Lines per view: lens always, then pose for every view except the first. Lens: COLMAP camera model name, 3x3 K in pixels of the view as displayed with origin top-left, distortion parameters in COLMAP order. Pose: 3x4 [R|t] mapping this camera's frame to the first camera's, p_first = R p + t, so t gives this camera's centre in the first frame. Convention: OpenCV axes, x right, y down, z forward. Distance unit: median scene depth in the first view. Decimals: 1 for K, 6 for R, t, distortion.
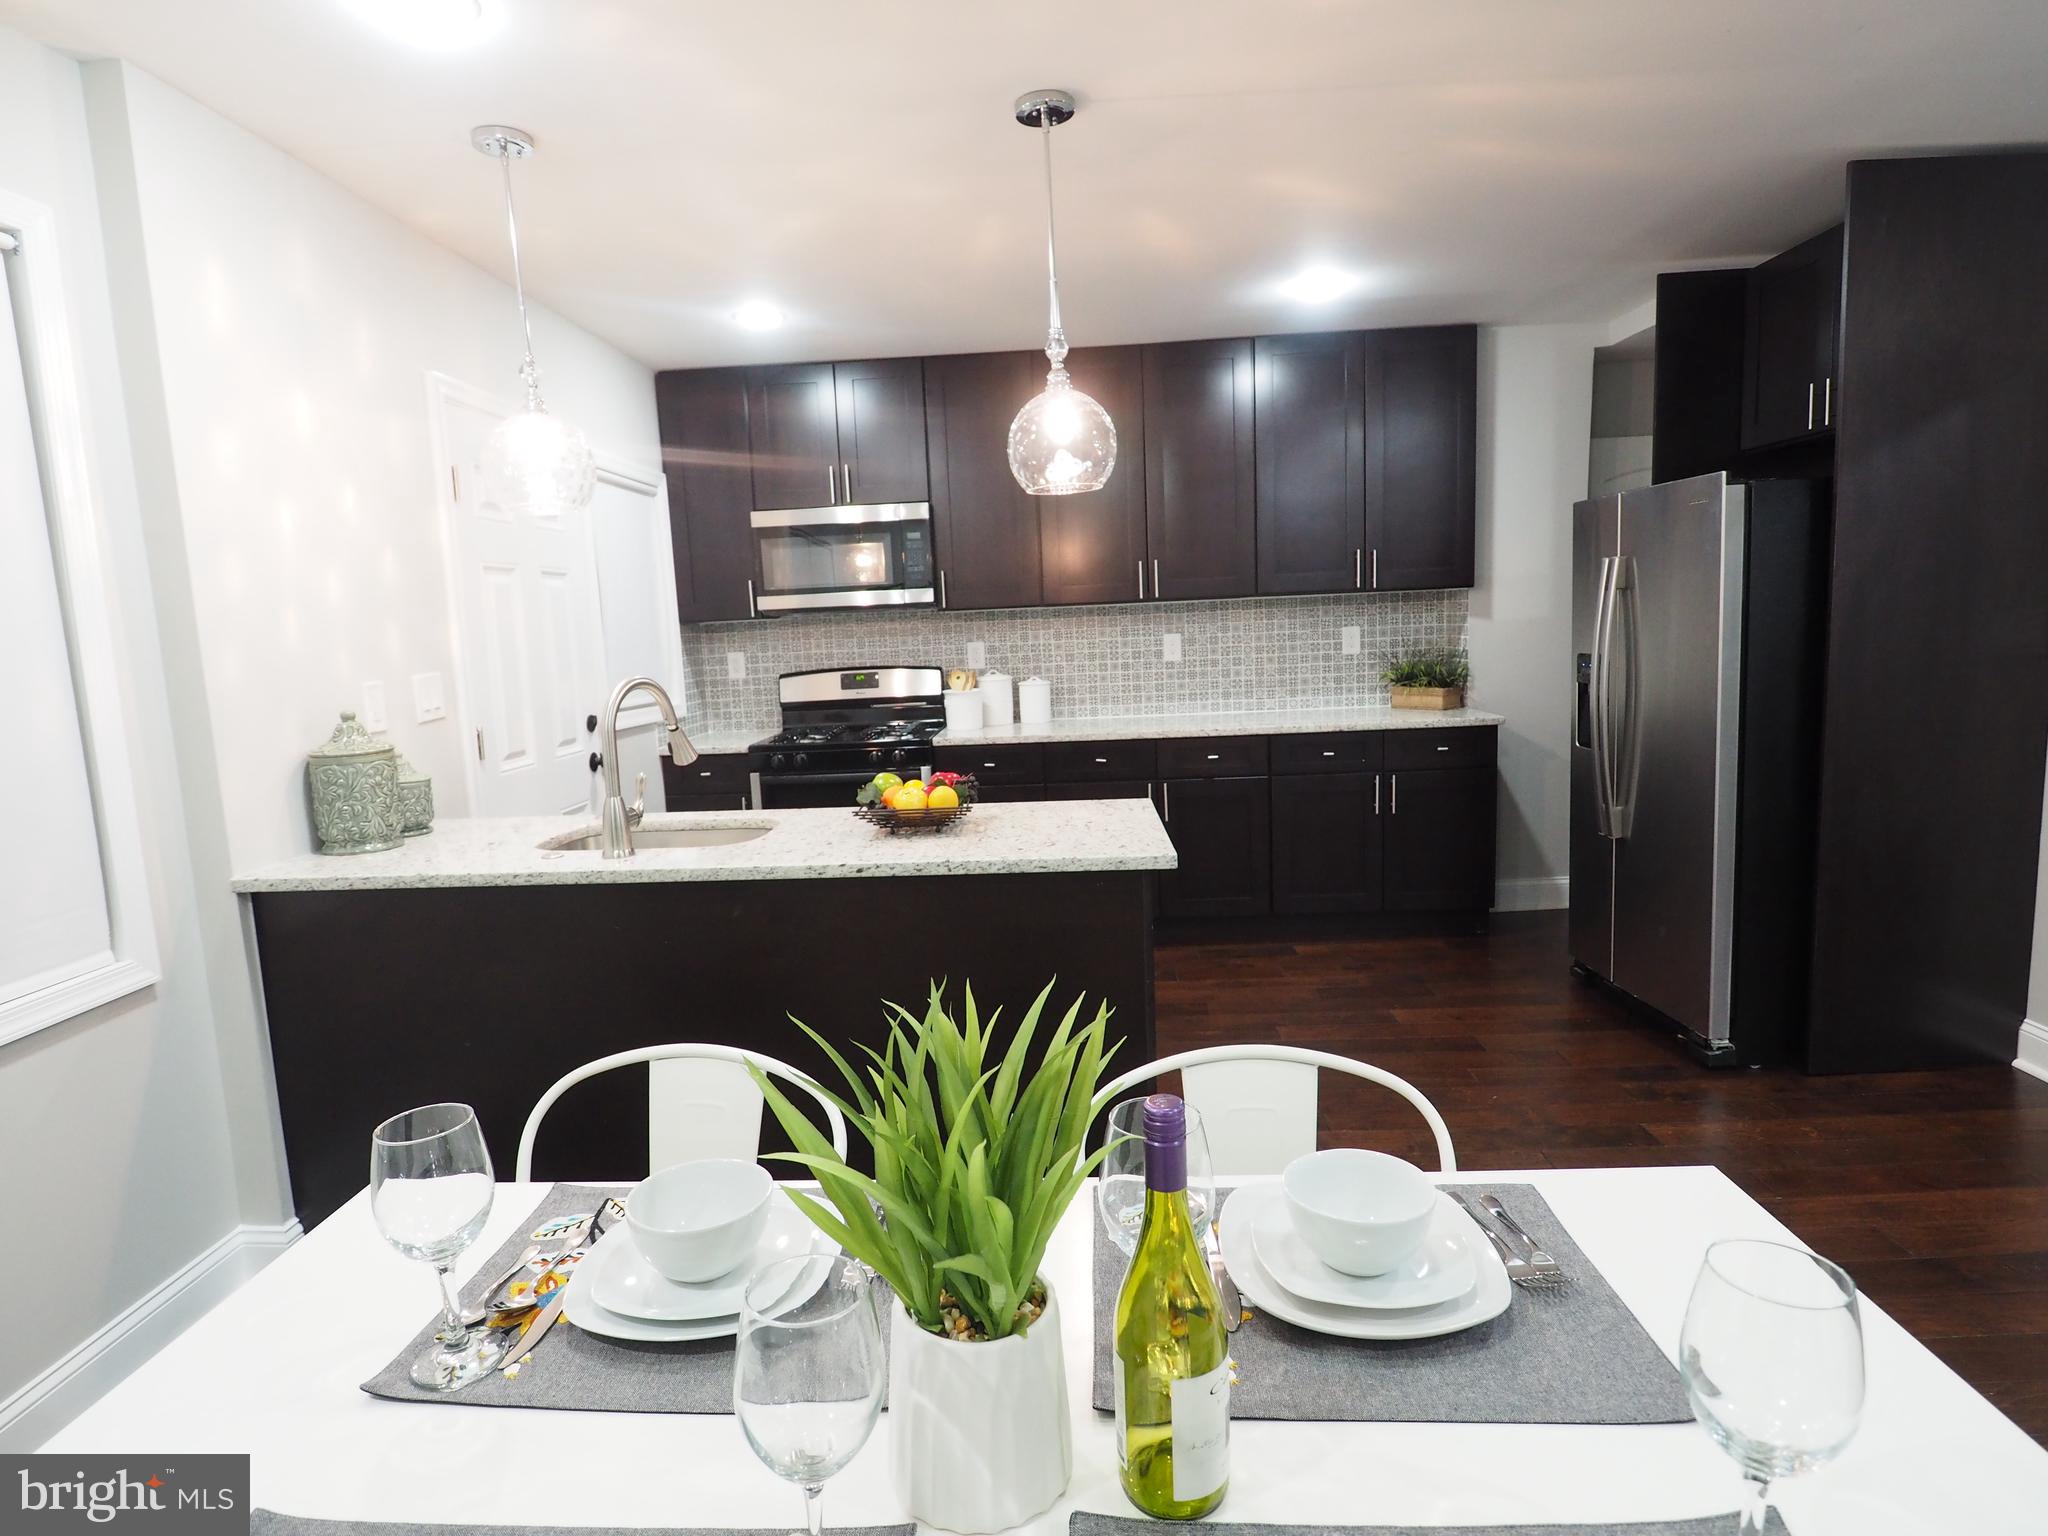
lens RADIAL K [[1100.7, 0, 1015.4], [0, 1100.7, 769.9], [0, 0, 1]] dist [-0.005965, -0.006392]
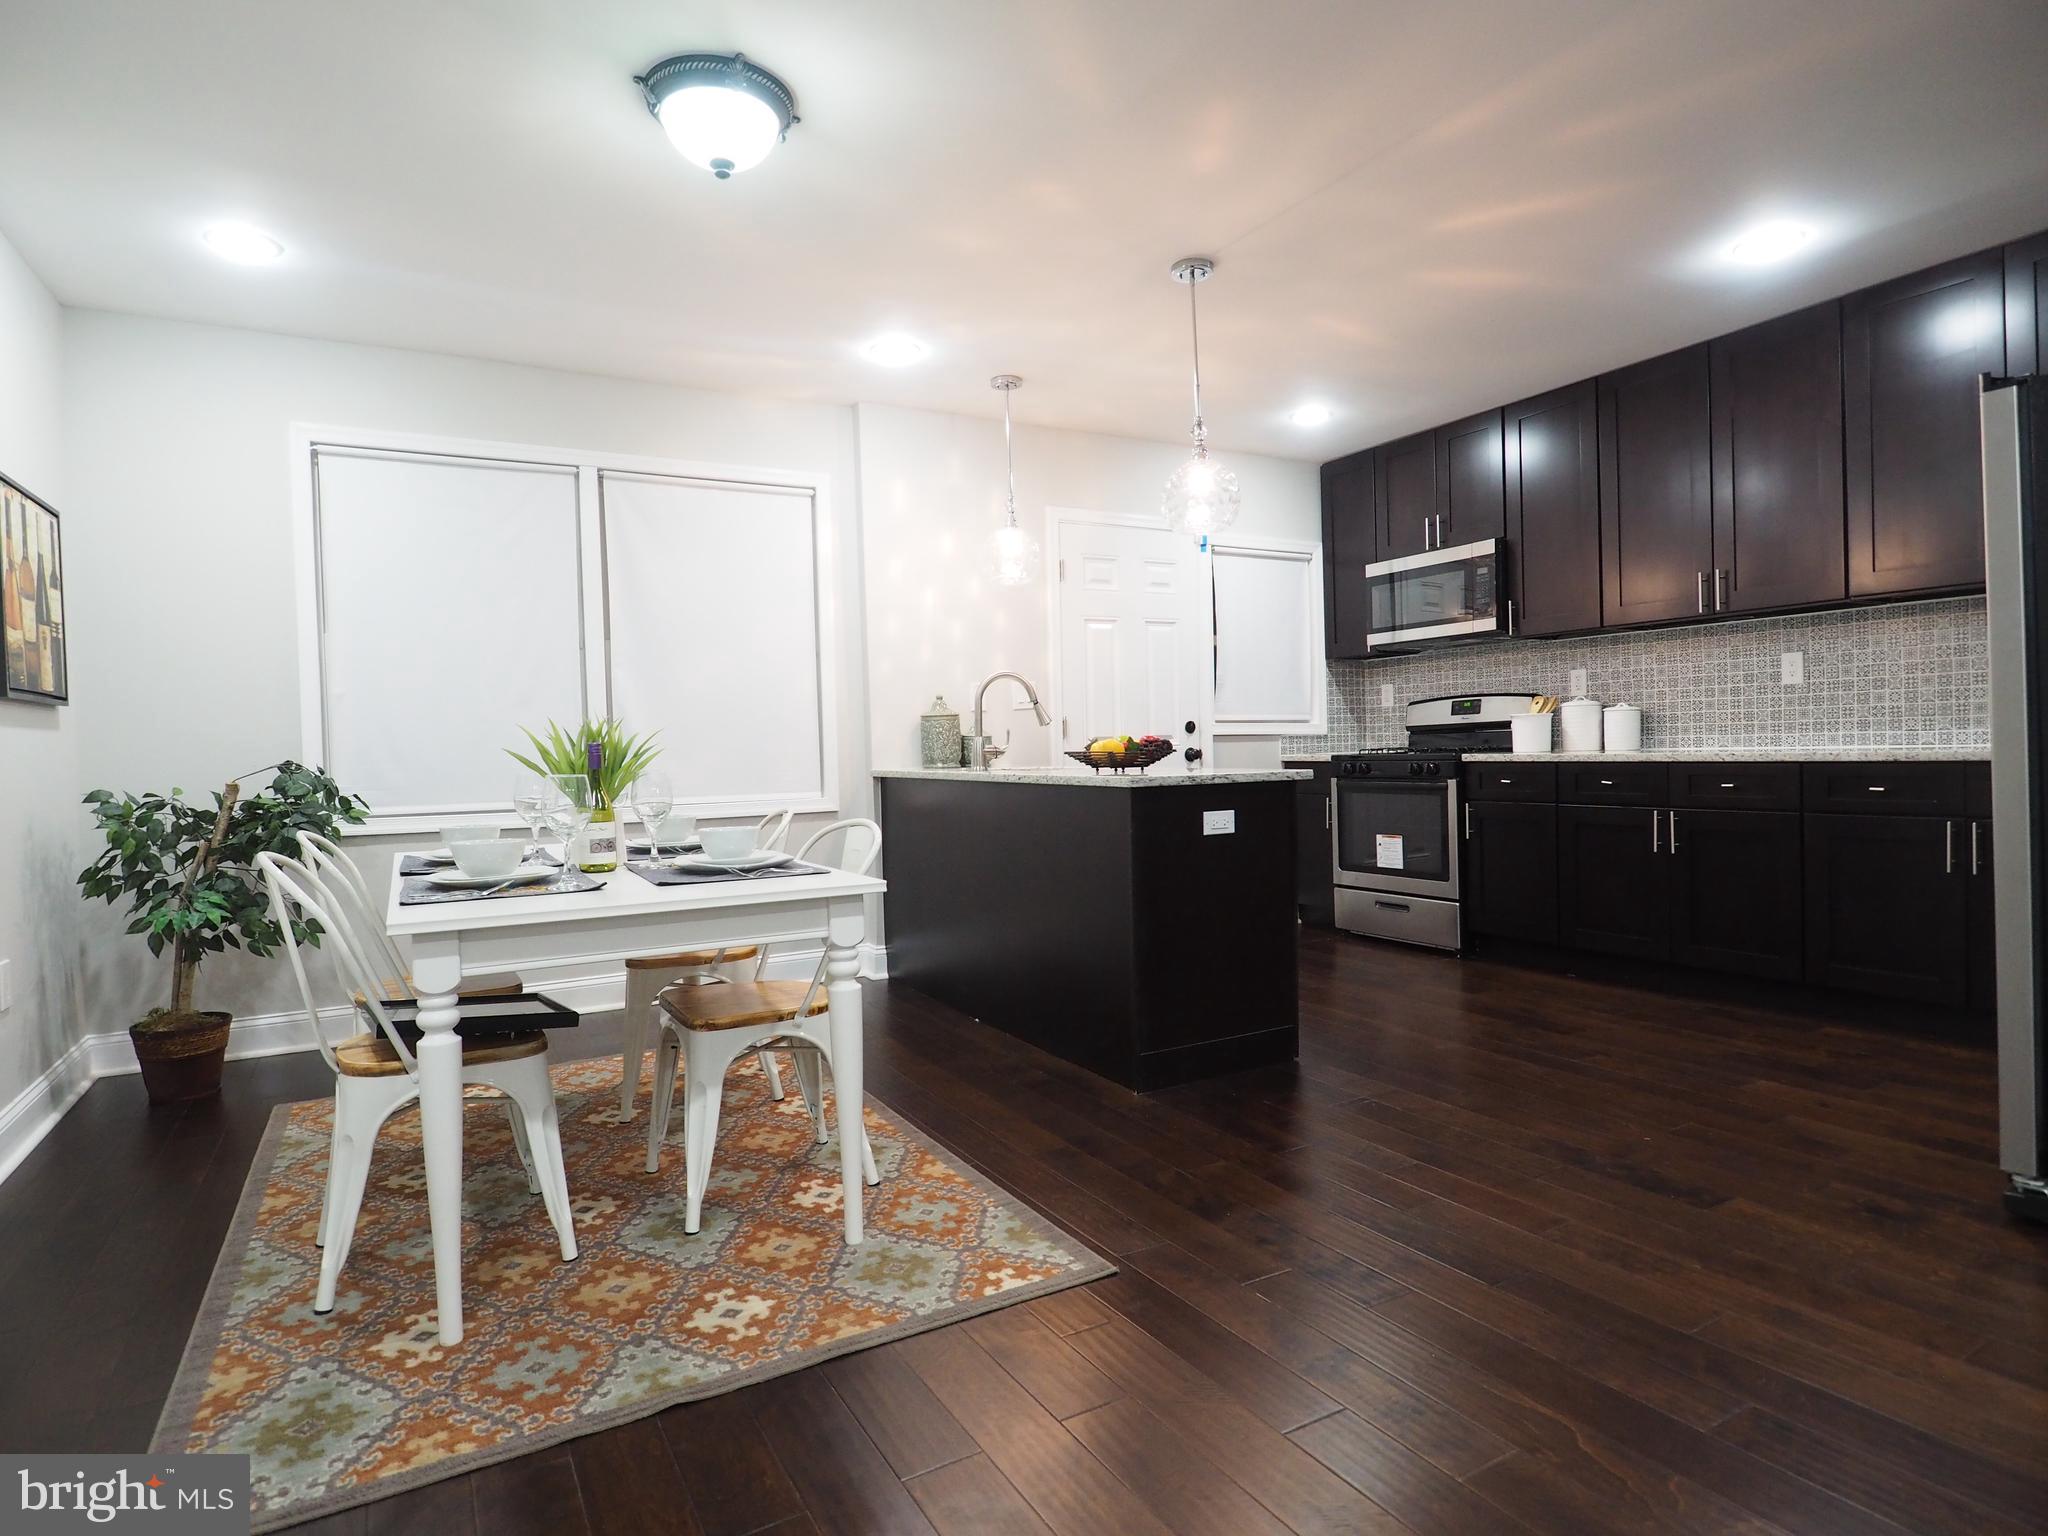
lens RADIAL K [[1100.7, 0, 1019.2], [0, 1100.7, 774.4], [0, 0, 1]] dist [-0.005965, -0.006392]
pose [[0.534236, 0.050320, -0.843836, 0.577419], [-0.108174, 0.994089, -0.009206, 0.045912], [0.838385, 0.096199, 0.536522, 0.051420]]
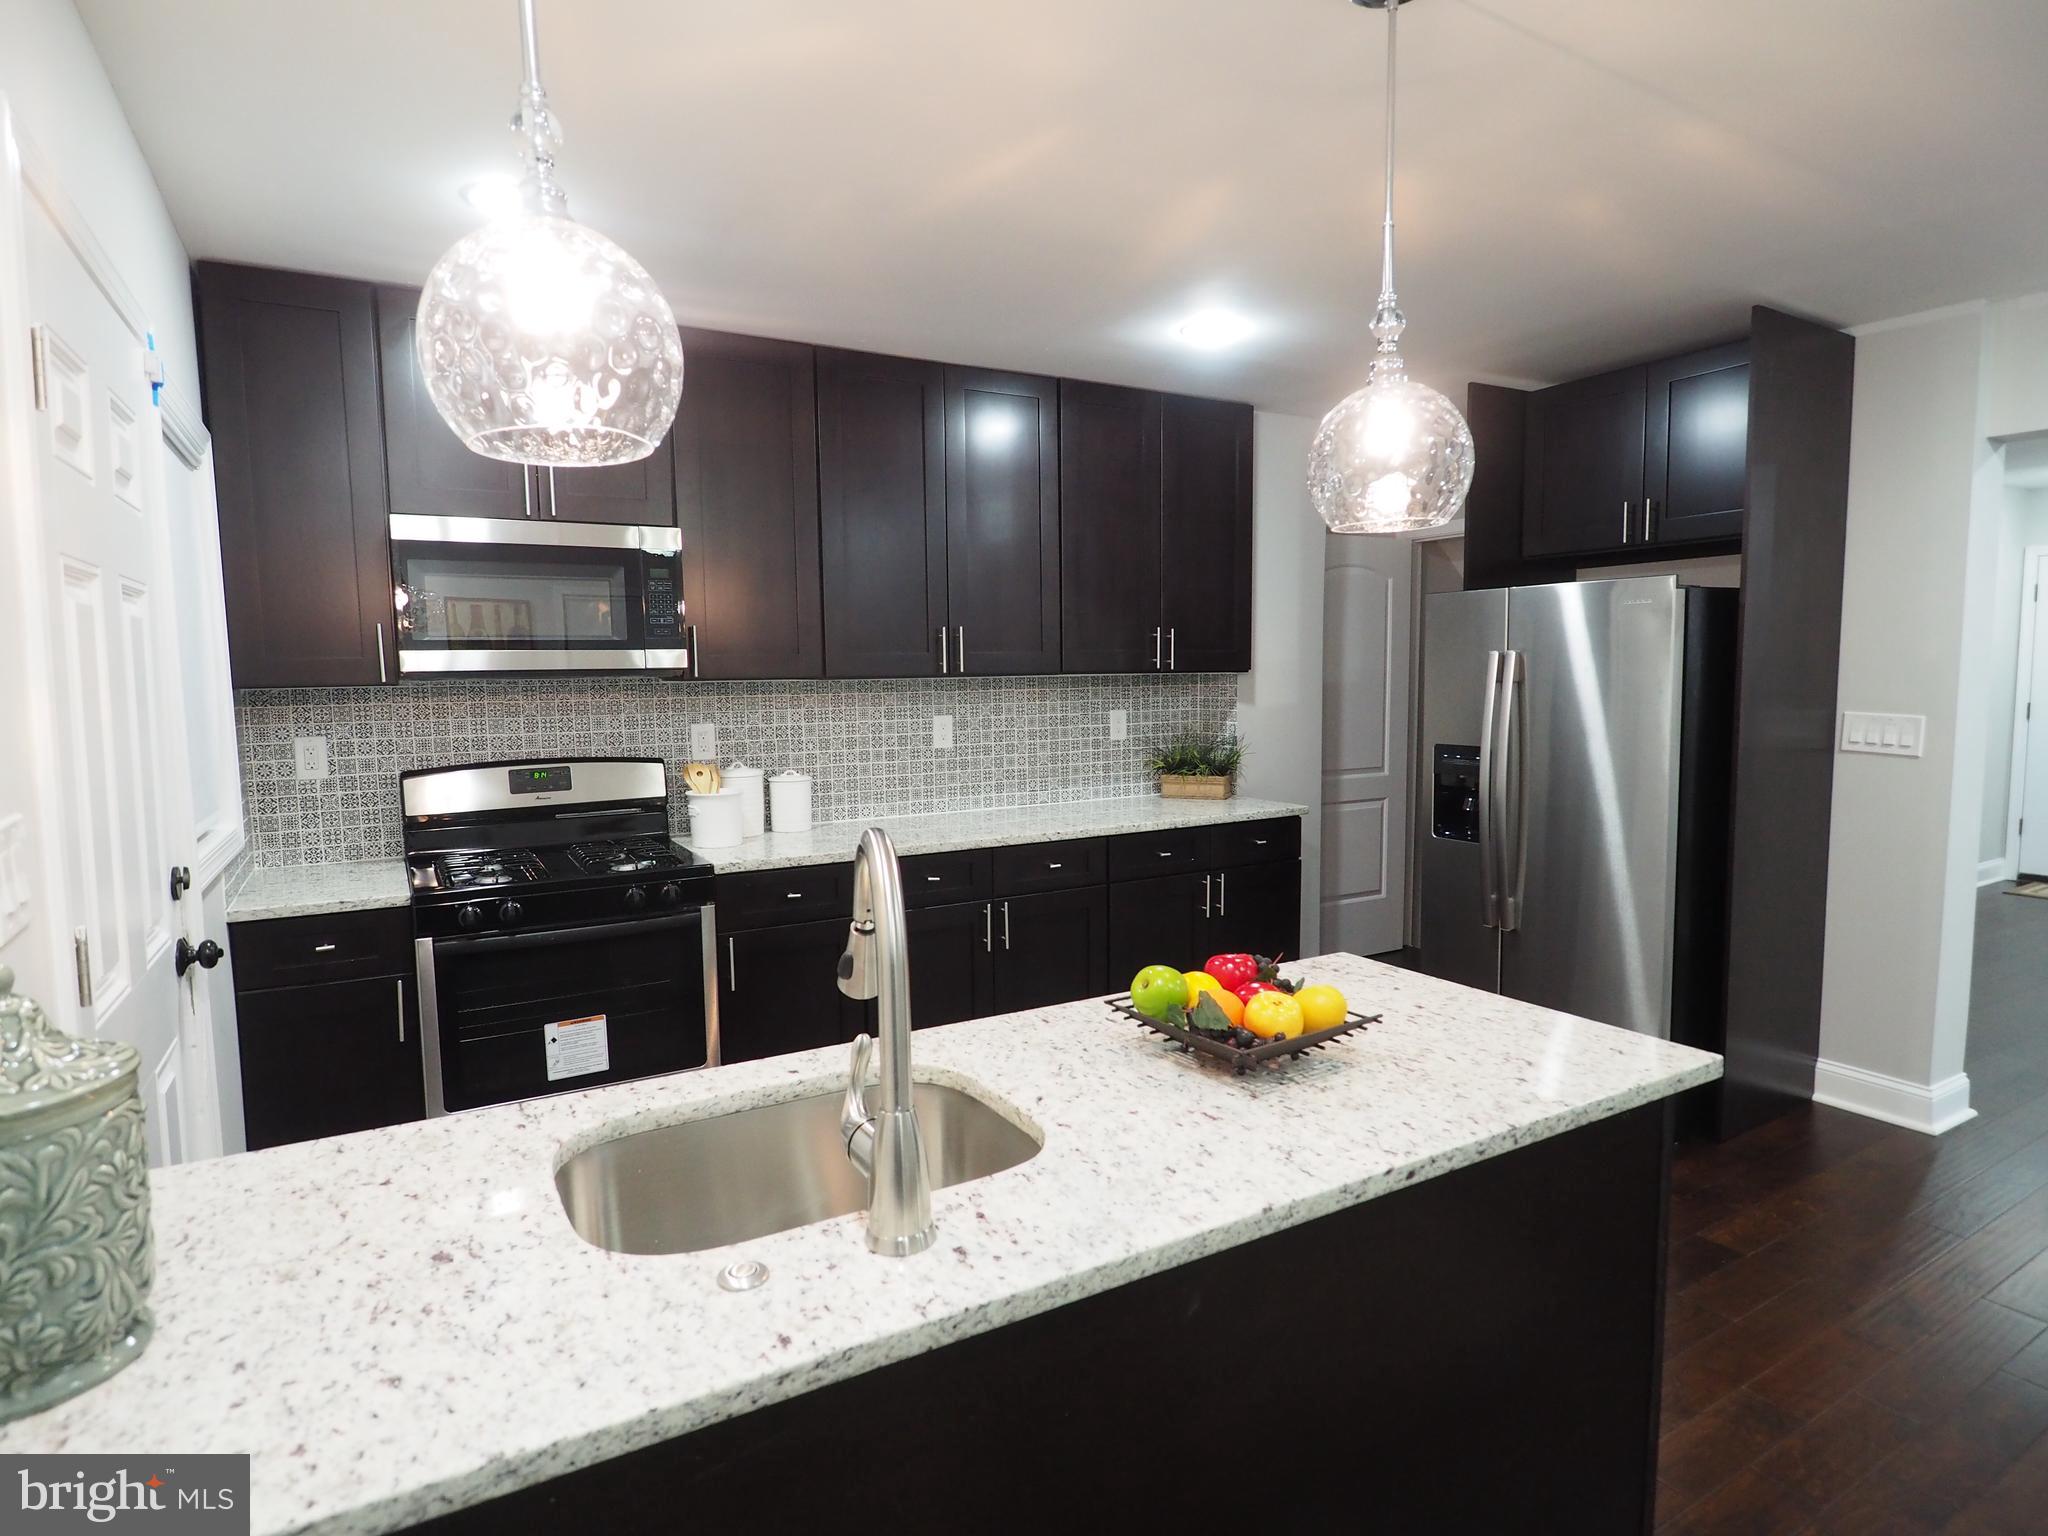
lens RADIAL K [[1100.7, 0, 1017.1], [0, 1100.7, 779.2], [0, 0, 1]] dist [-0.005965, -0.006392]
pose [[0.841189, -0.020158, 0.540365, -0.275105], [0.049119, 0.998022, -0.039233, -0.042853], [-0.538505, 0.059544, 0.840516, 0.291968]]
